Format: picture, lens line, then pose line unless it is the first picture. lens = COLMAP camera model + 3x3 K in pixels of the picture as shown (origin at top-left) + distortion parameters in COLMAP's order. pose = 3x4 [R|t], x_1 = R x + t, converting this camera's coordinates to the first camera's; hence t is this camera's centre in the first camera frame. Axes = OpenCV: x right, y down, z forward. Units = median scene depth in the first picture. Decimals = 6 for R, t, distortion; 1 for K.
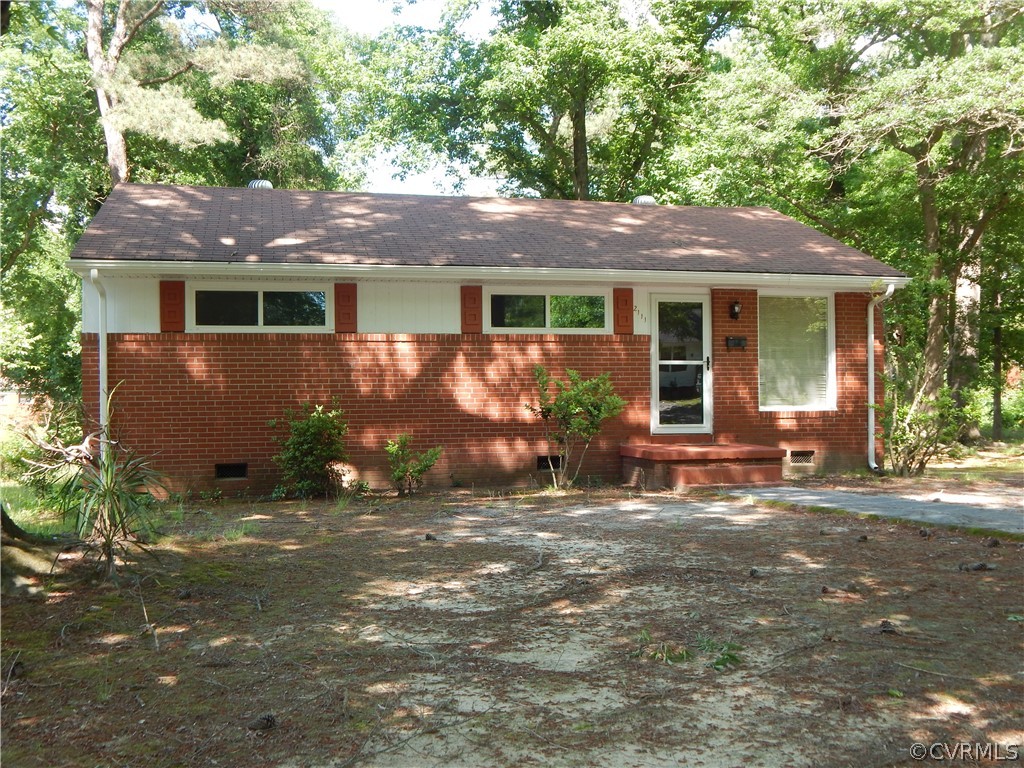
lens RADIAL K [[1014.3, 0, 512.0], [0, 1014.3, 384.0], [0, 0, 1]] dist [0.019617, -0.159936]
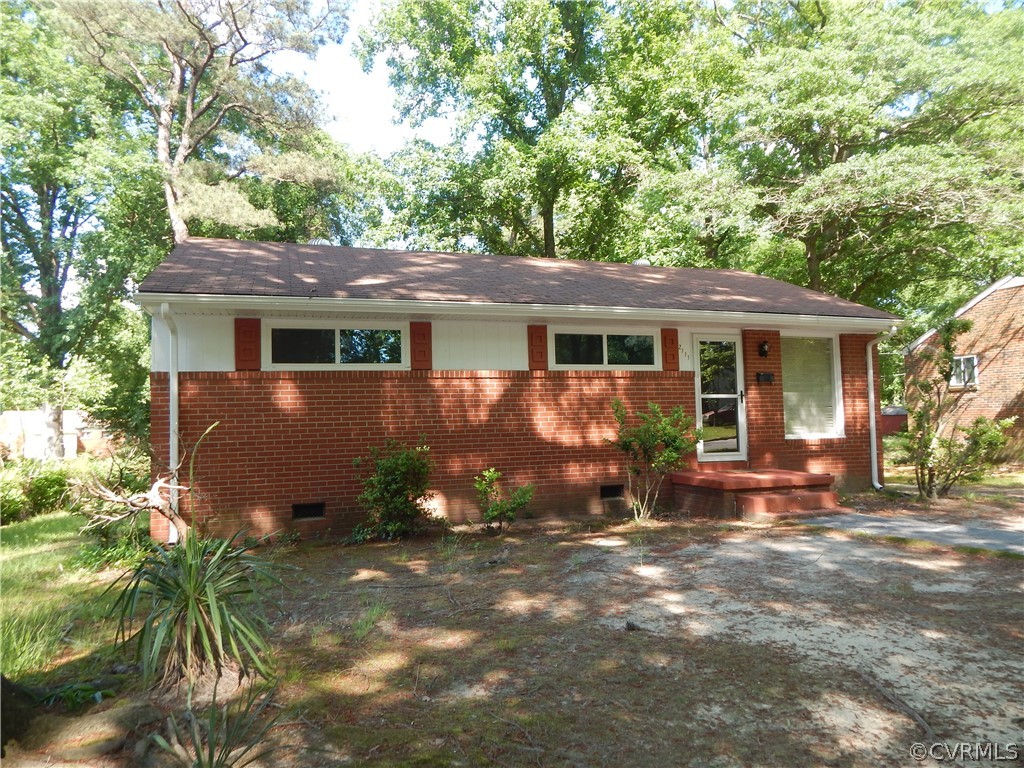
lens RADIAL K [[674.6, 0, 512.0], [0, 674.6, 384.0], [0, 0, 1]] dist [-0.005305, -0.001962]
pose [[0.995969, -0.009727, 0.089174, -0.124487], [0.014197, 0.998667, -0.049621, -0.001450], [-0.088572, 0.050687, 0.994779, 0.295839]]
